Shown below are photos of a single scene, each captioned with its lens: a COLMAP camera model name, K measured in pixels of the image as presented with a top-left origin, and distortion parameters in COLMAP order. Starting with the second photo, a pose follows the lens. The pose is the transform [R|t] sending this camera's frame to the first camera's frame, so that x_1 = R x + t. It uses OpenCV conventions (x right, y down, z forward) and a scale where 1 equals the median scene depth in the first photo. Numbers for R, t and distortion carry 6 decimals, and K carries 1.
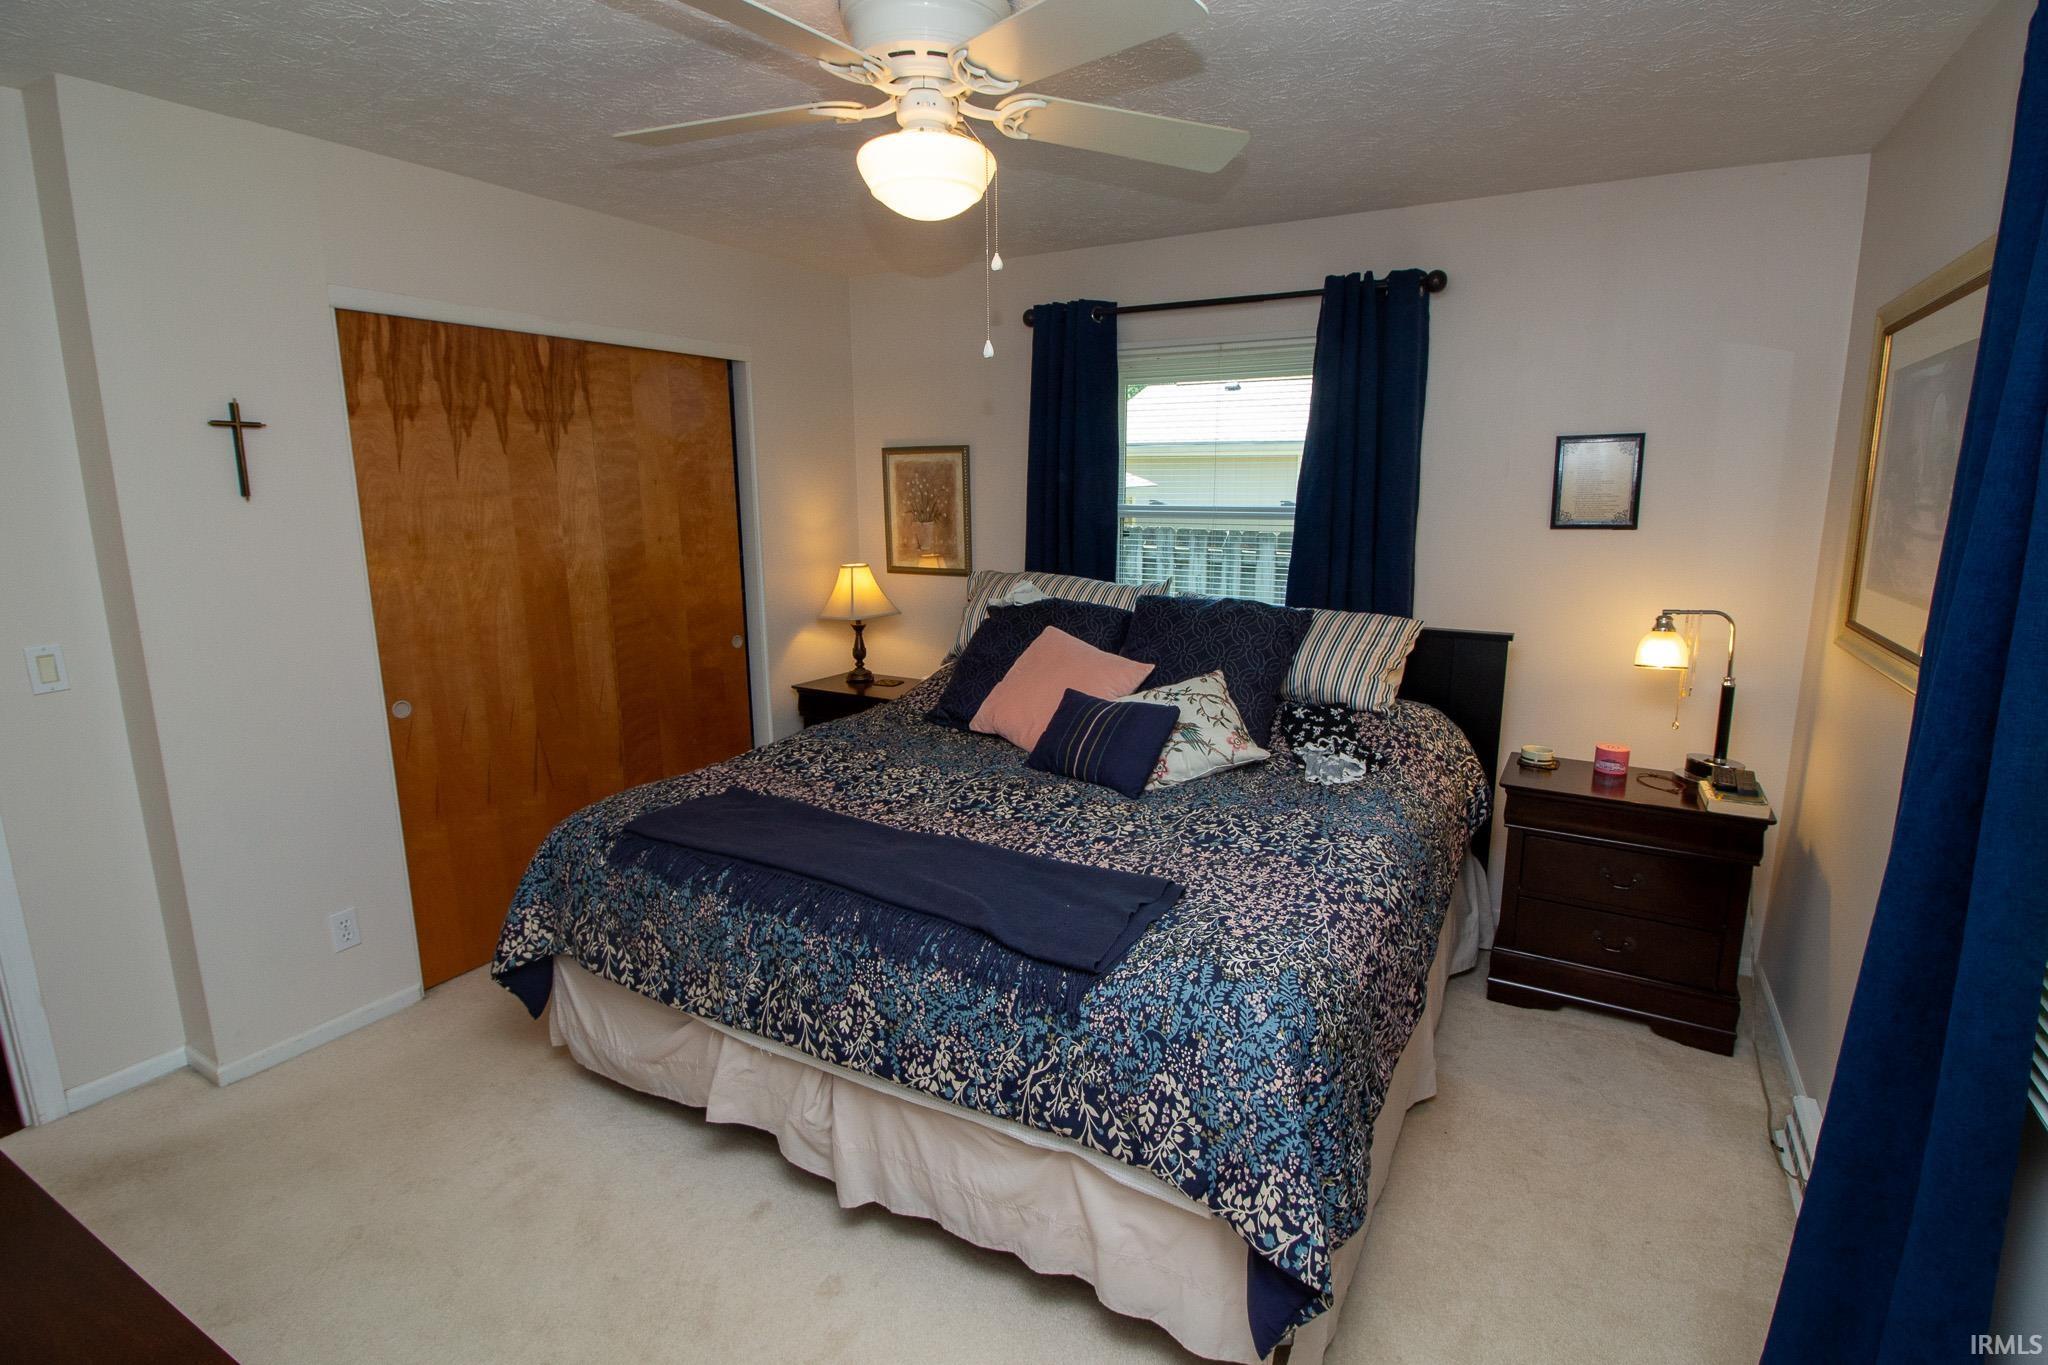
lens RADIAL K [[996.9, 0, 1013.6], [0, 996.9, 722.9], [0, 0, 1]] dist [-0.057637, 0.000037]
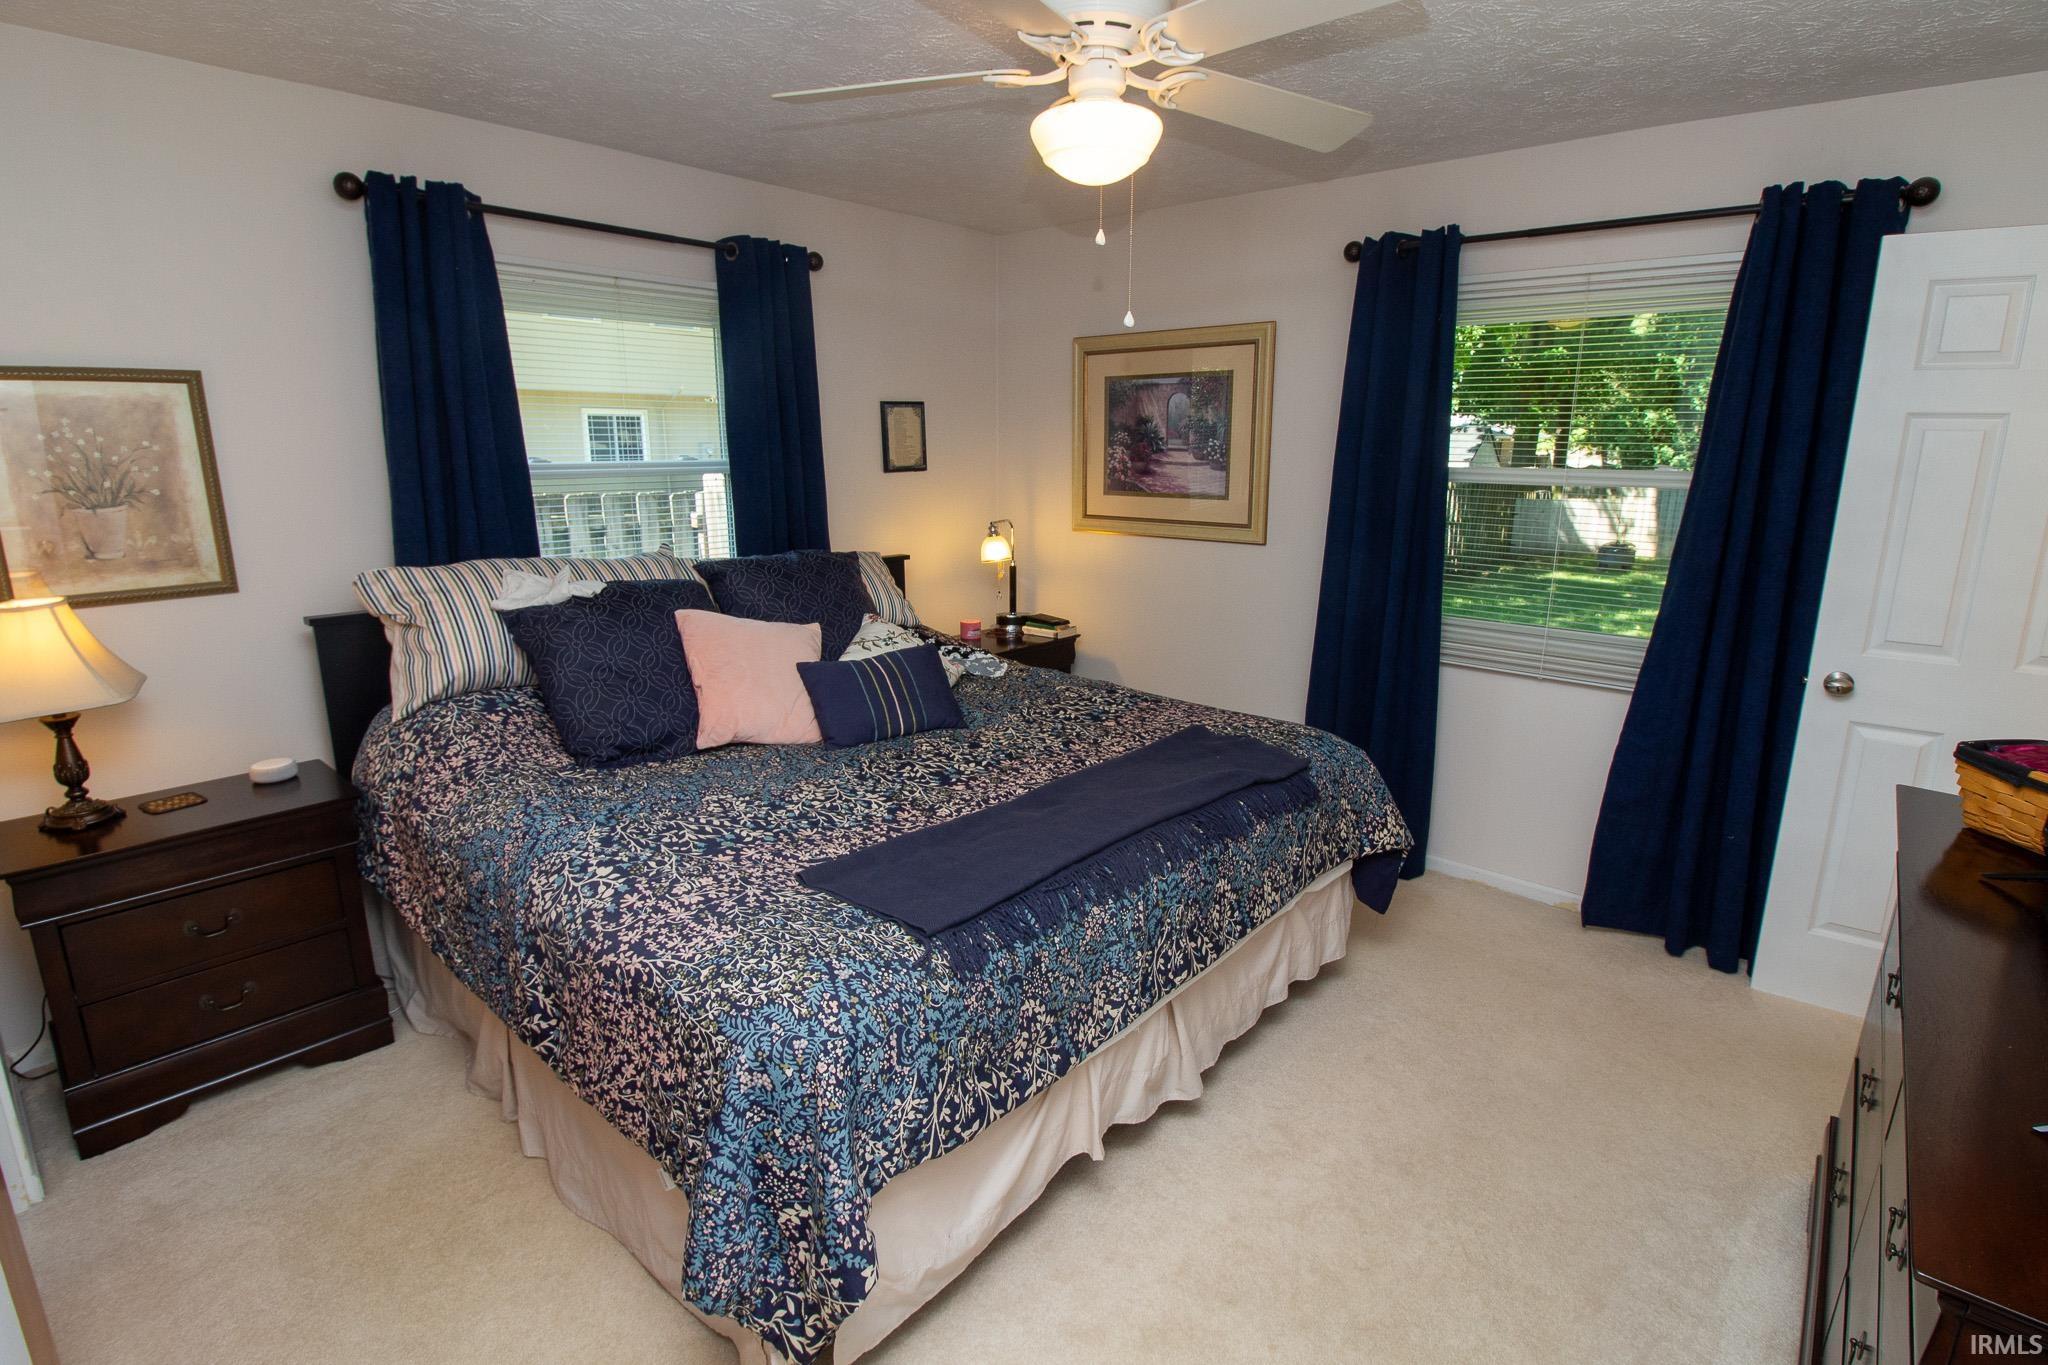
lens RADIAL K [[965.3, 0, 1032.9], [0, 965.3, 668.1], [0, 0, 1]] dist [0.001450, -0.015846]
pose [[0.186700, -0.208182, 0.960106, -0.717303], [0.240794, 0.957176, 0.160722, -0.113150], [-0.952450, 0.201181, 0.228833, 0.589097]]
